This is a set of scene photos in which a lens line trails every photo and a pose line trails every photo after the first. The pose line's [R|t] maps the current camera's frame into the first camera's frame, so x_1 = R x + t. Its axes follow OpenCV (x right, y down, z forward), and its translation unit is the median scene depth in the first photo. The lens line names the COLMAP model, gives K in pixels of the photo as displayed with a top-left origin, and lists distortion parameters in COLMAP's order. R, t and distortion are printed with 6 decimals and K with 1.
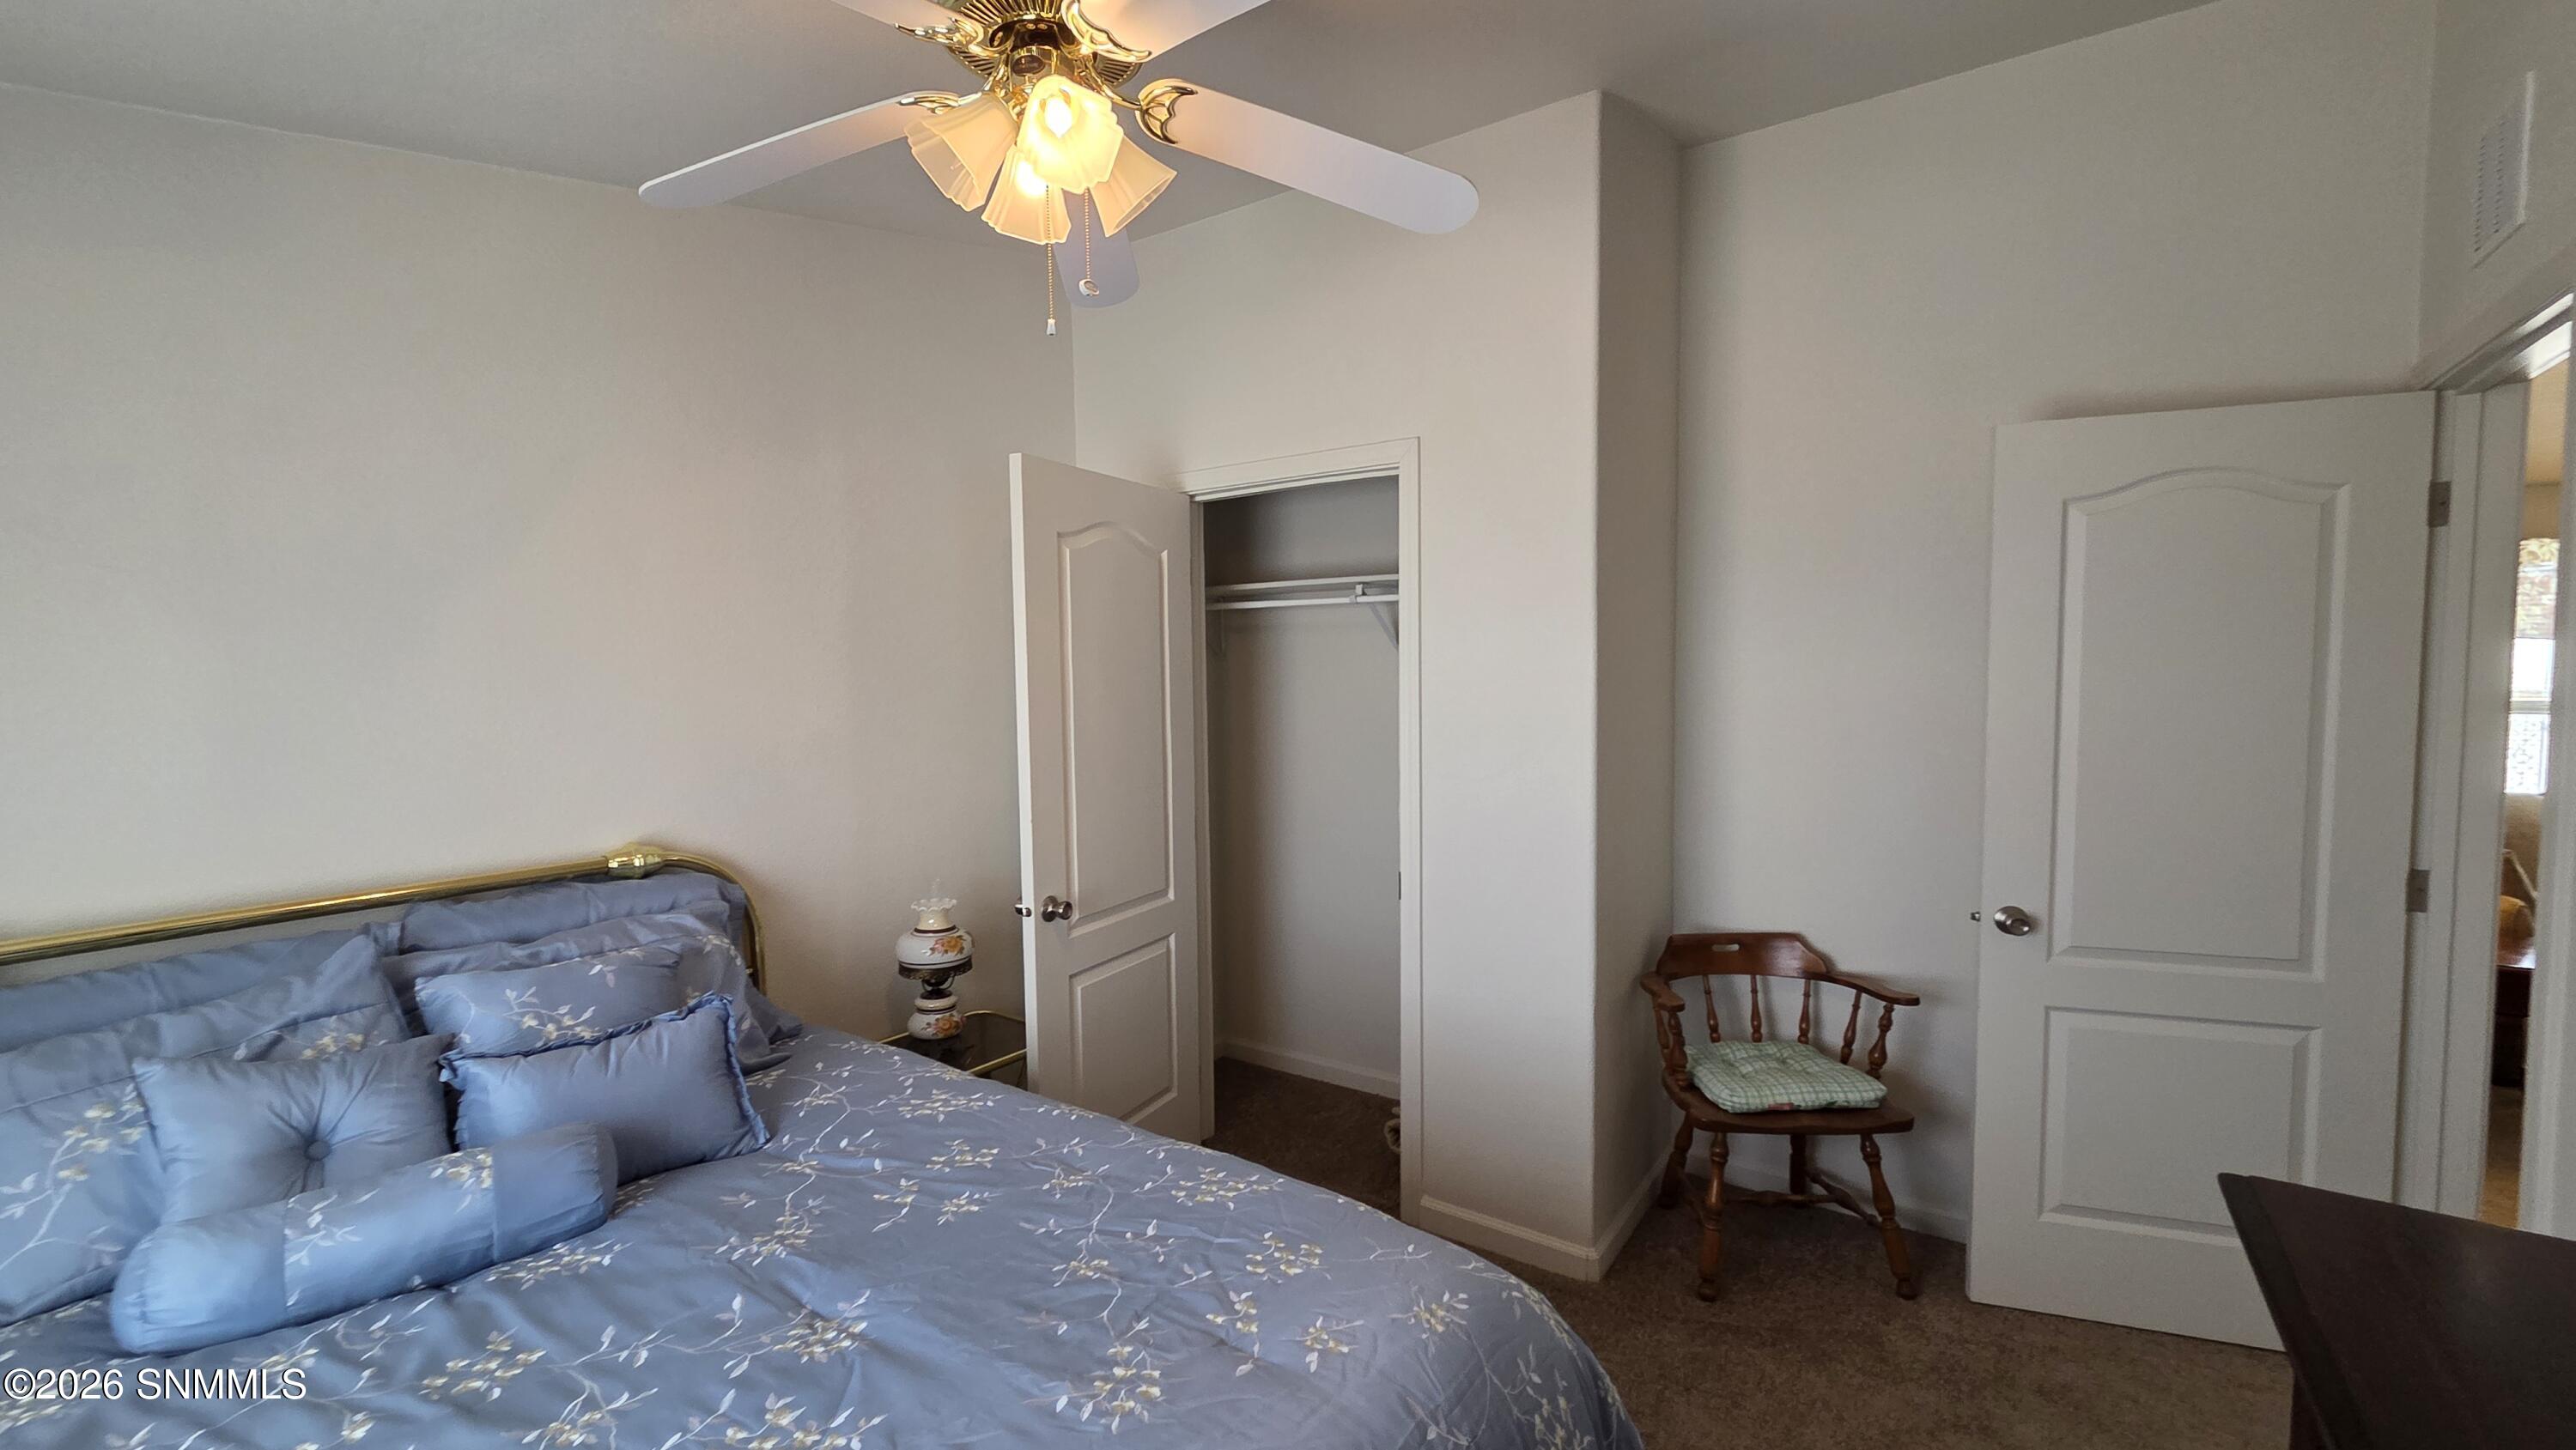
lens RADIAL K [[1055.7, 0, 1287.9], [0, 1055.7, 732.7], [0, 0, 1]] dist [-0.002307, -0.000370]
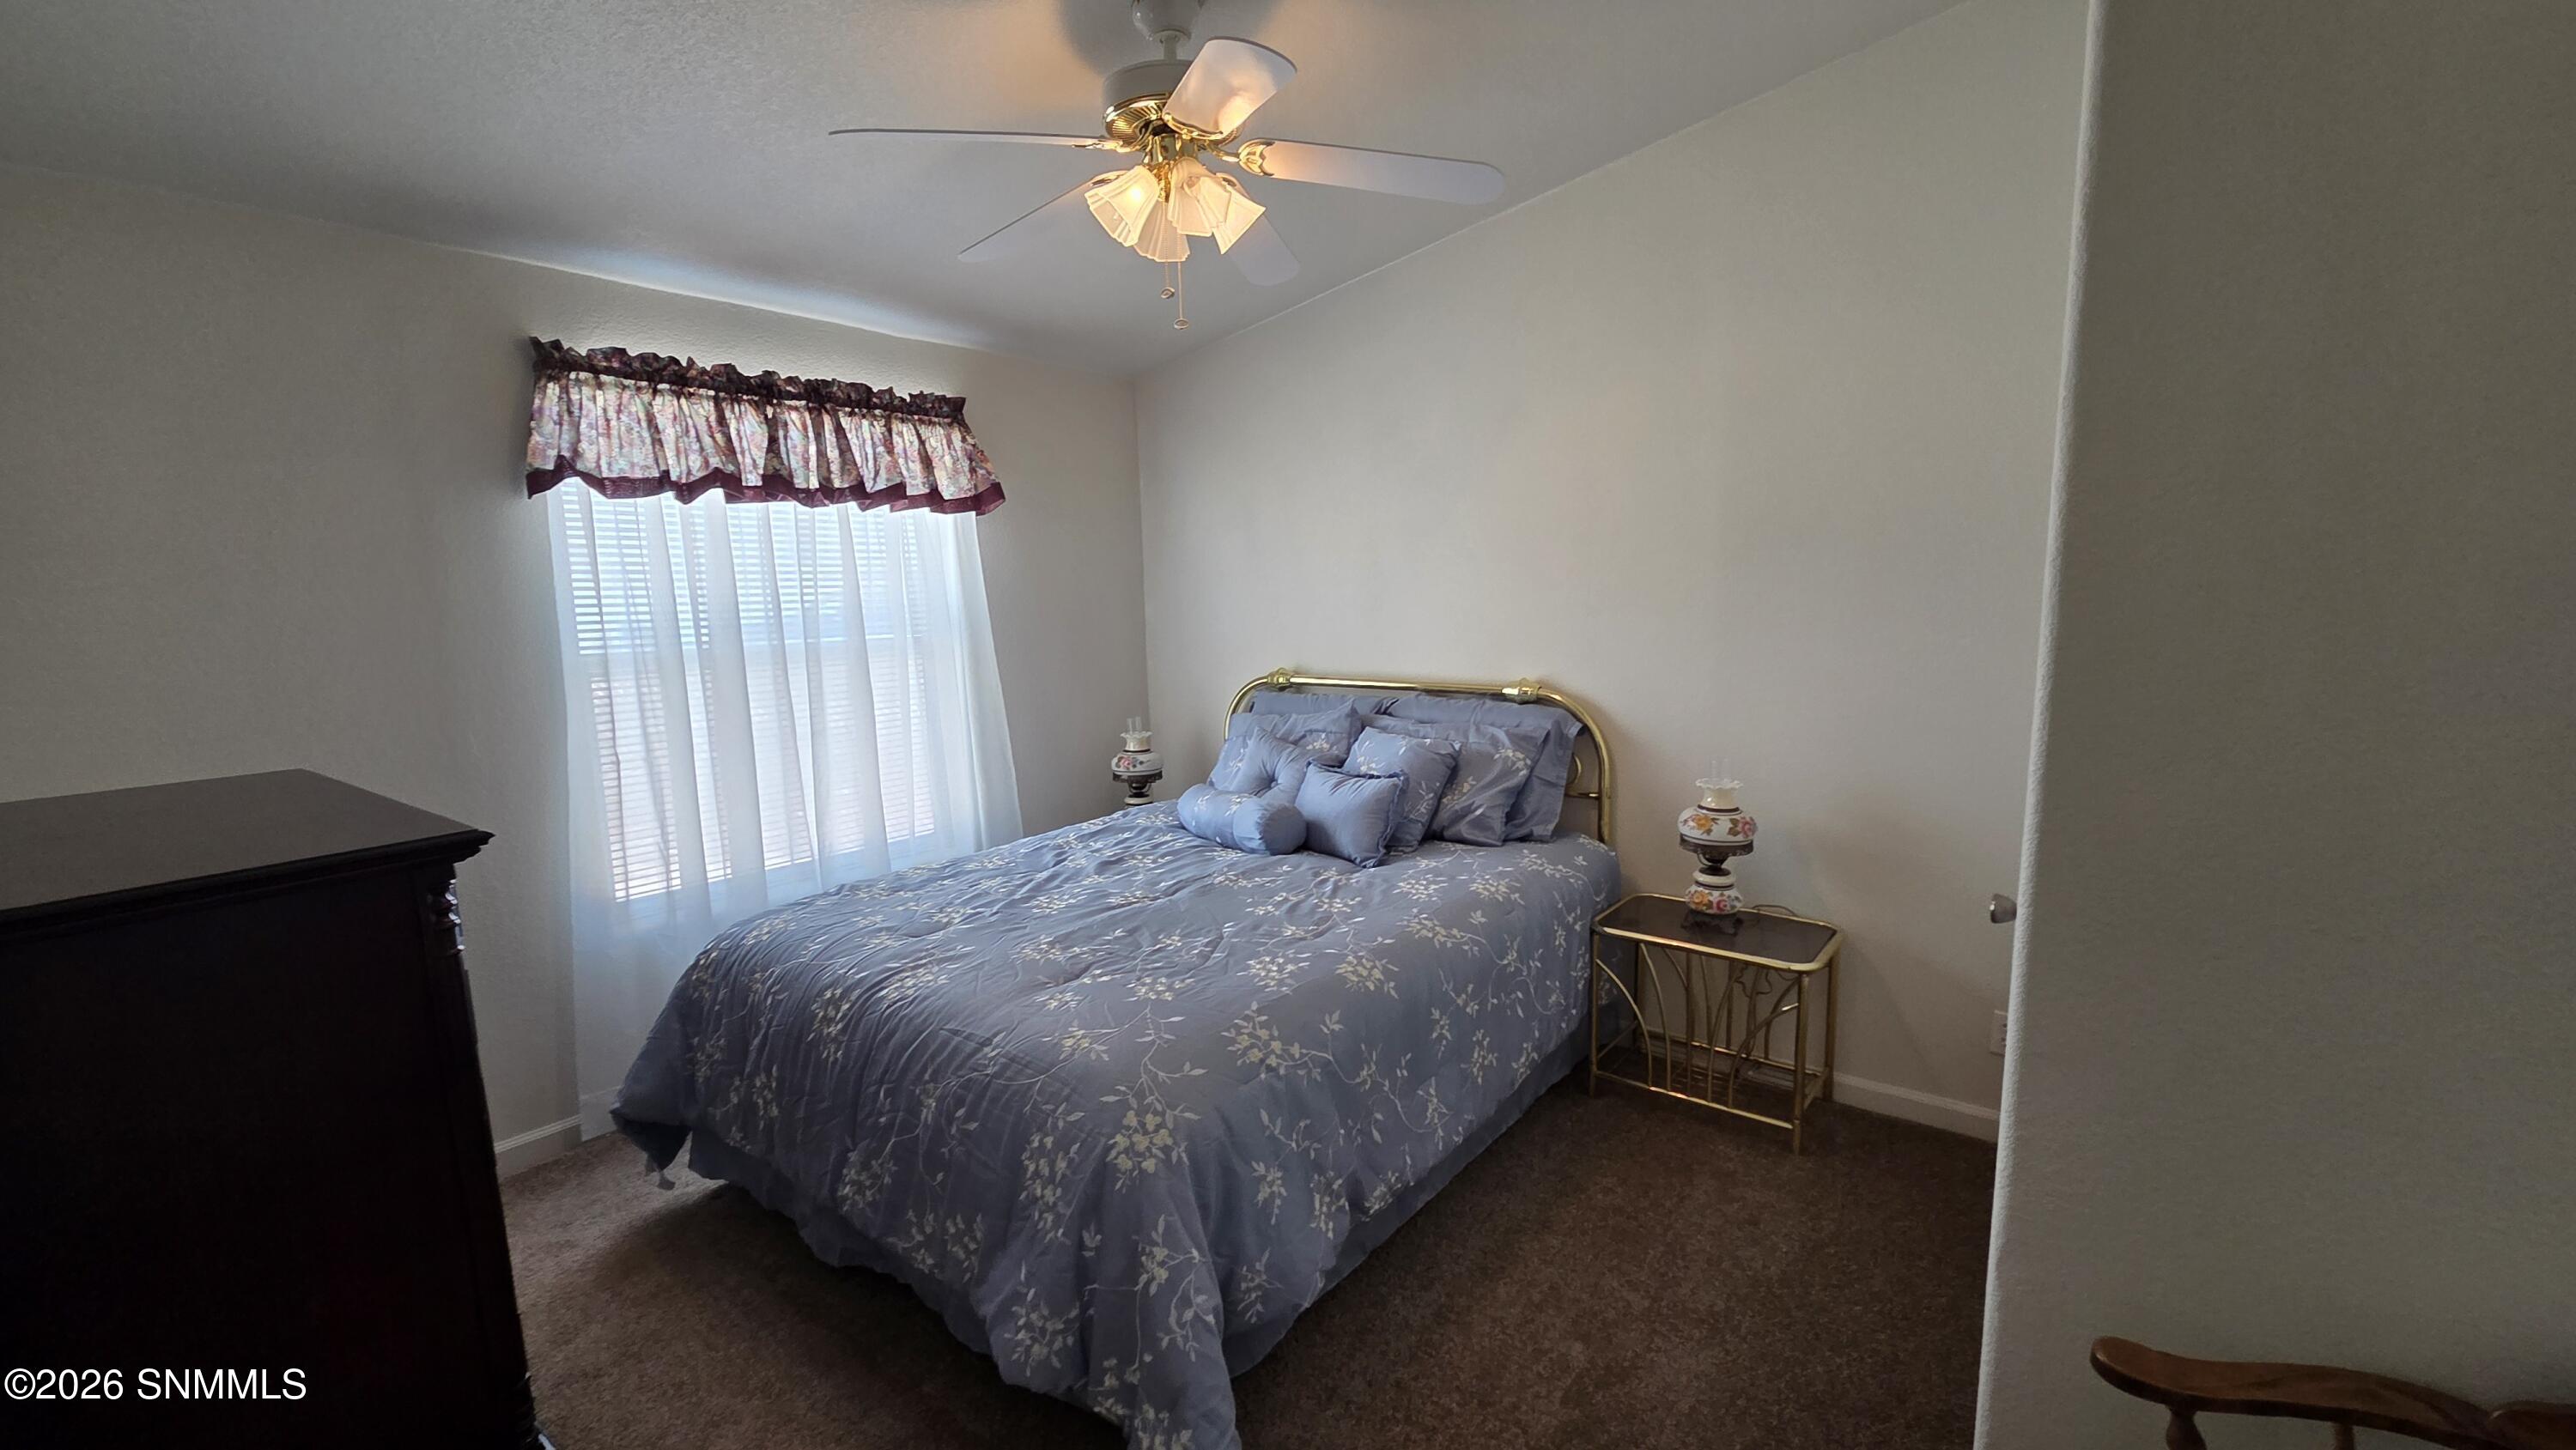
lens RADIAL K [[1055.7, 0, 1284.3], [0, 1055.7, 737.5], [0, 0, 1]] dist [-0.002307, -0.000370]
pose [[-0.054554, 0.151859, -0.986896, 1.079573], [-0.035889, 0.987431, 0.153925, -0.031197], [0.997866, 0.043816, -0.048419, 1.020831]]
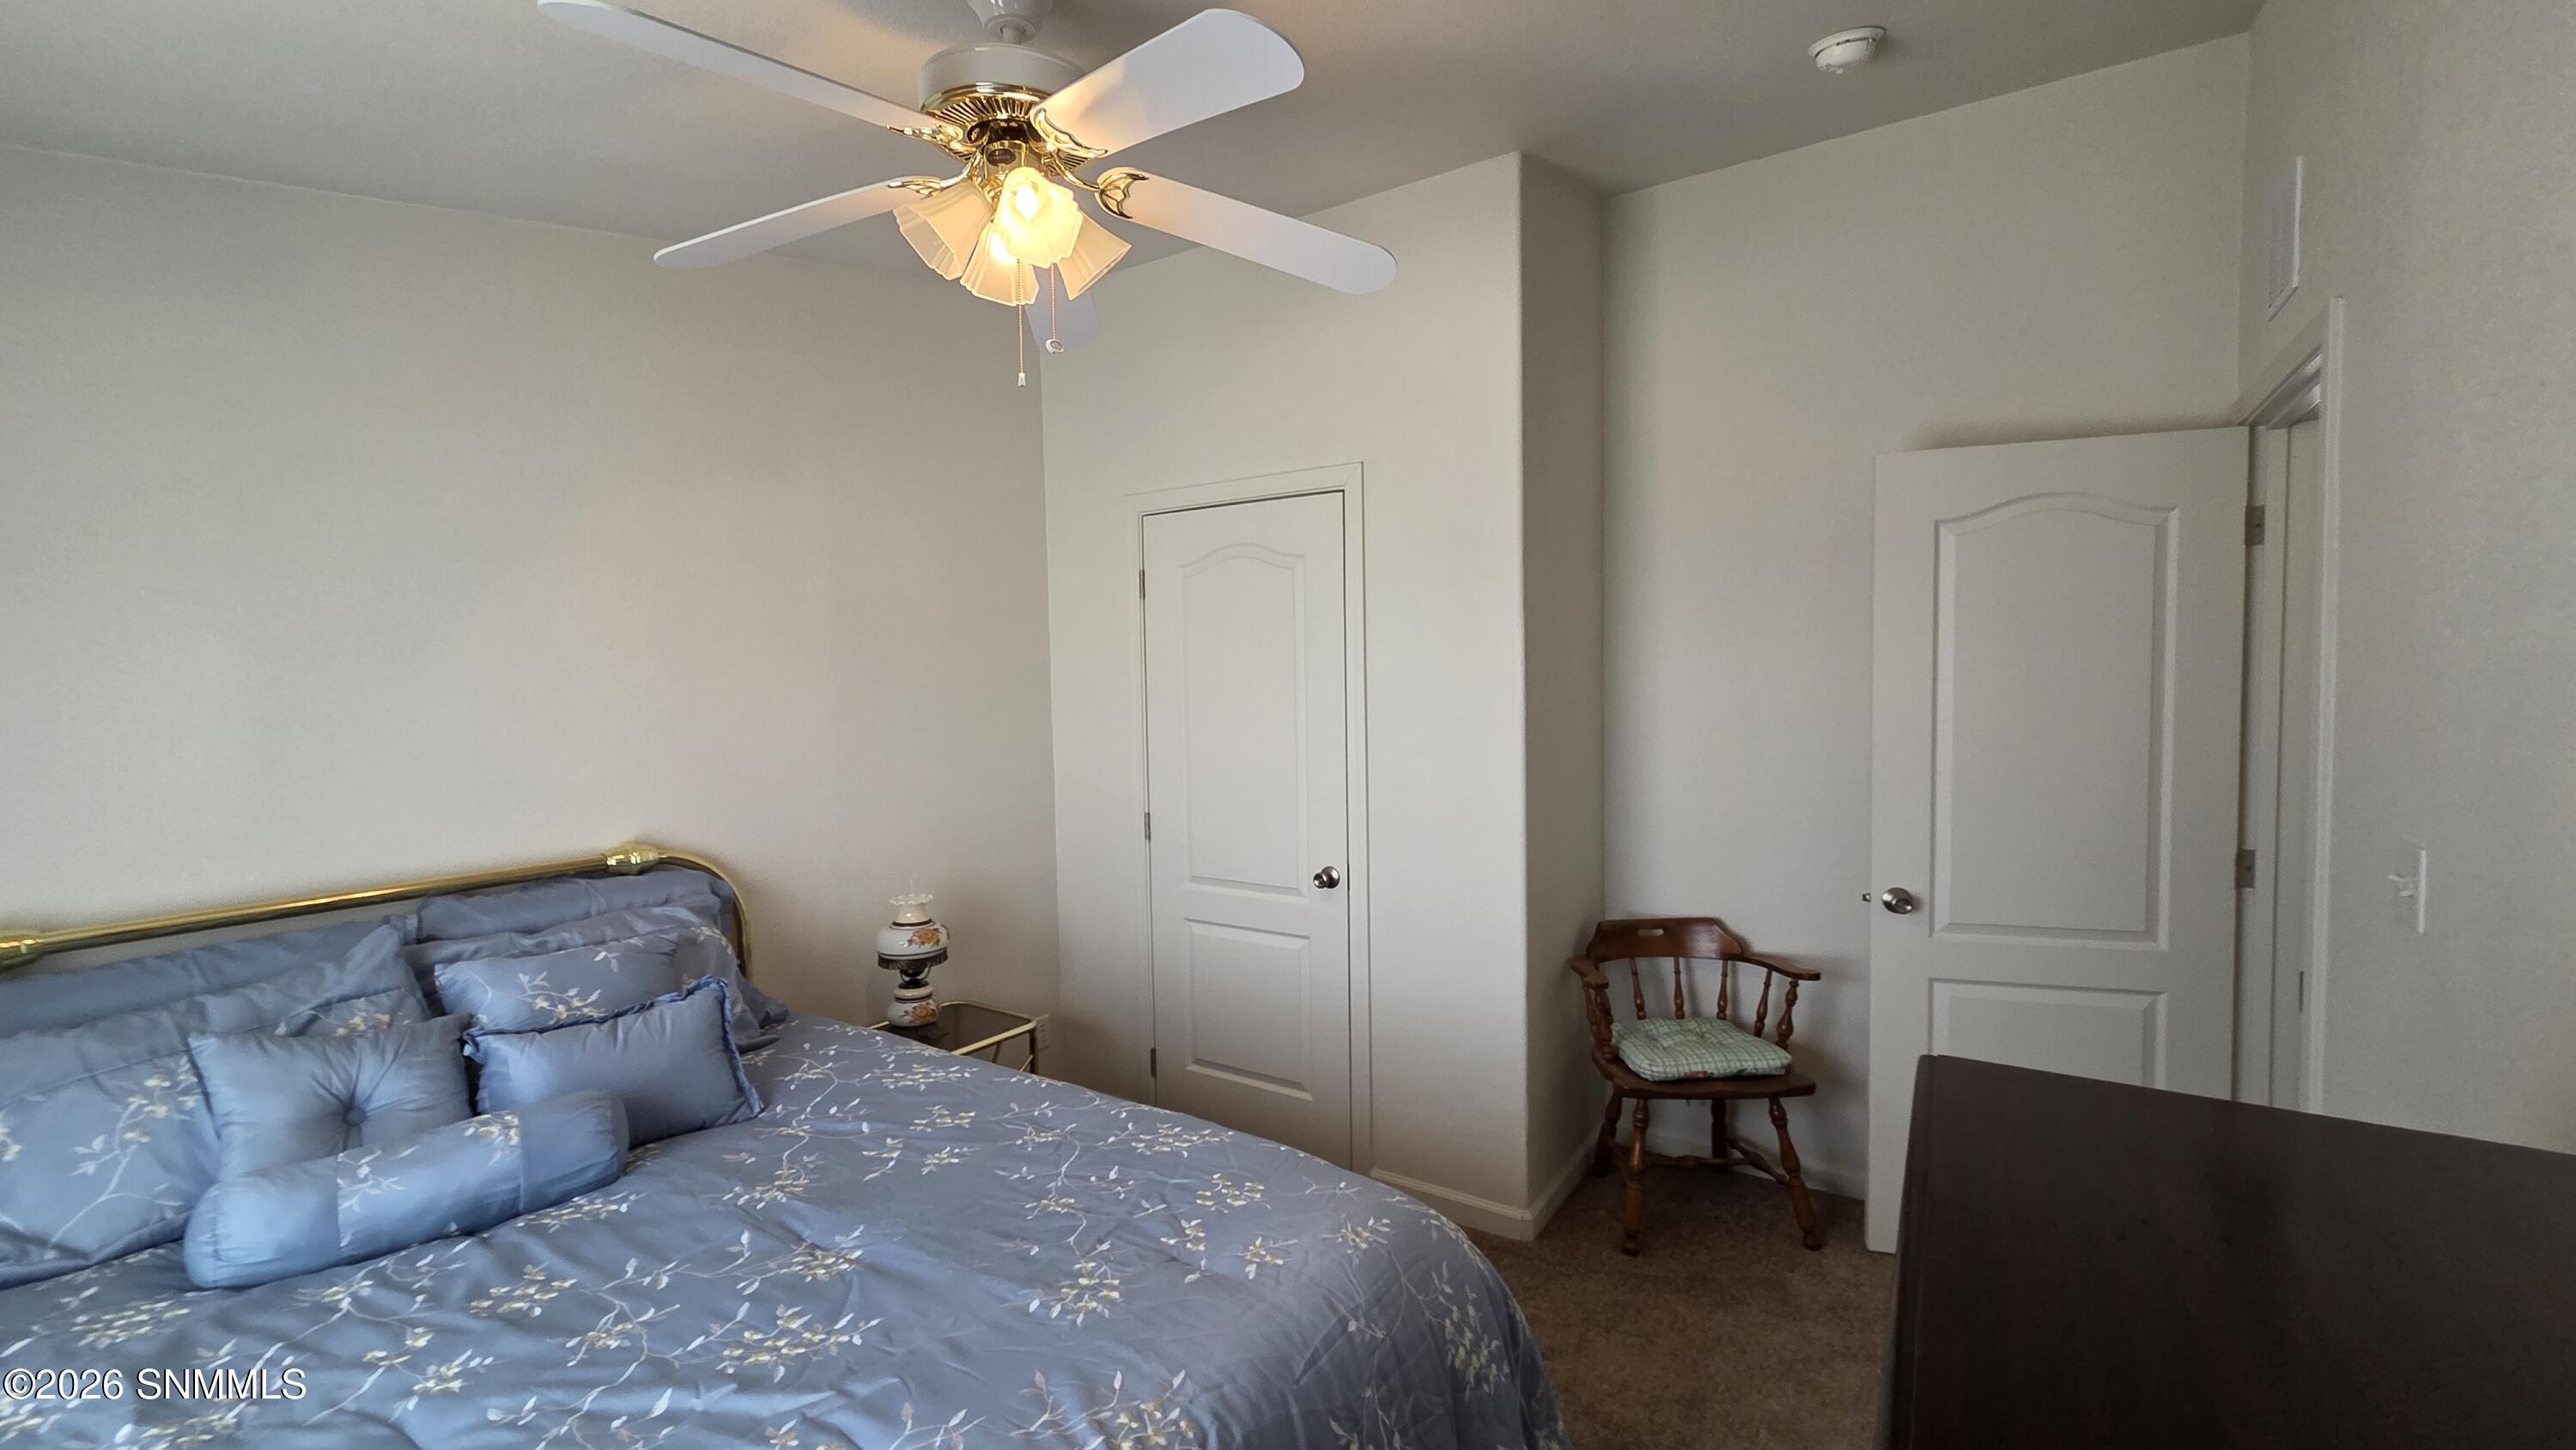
lens RADIAL K [[1055.7, 0, 1288.6], [0, 1055.7, 723.5], [0, 0, 1]] dist [-0.002307, -0.000370]
pose [[0.999566, -0.006477, 0.028731, 0.025148], [0.006939, 0.999848, -0.015993, 0.008277], [-0.028623, 0.016185, 0.999459, -0.124453]]
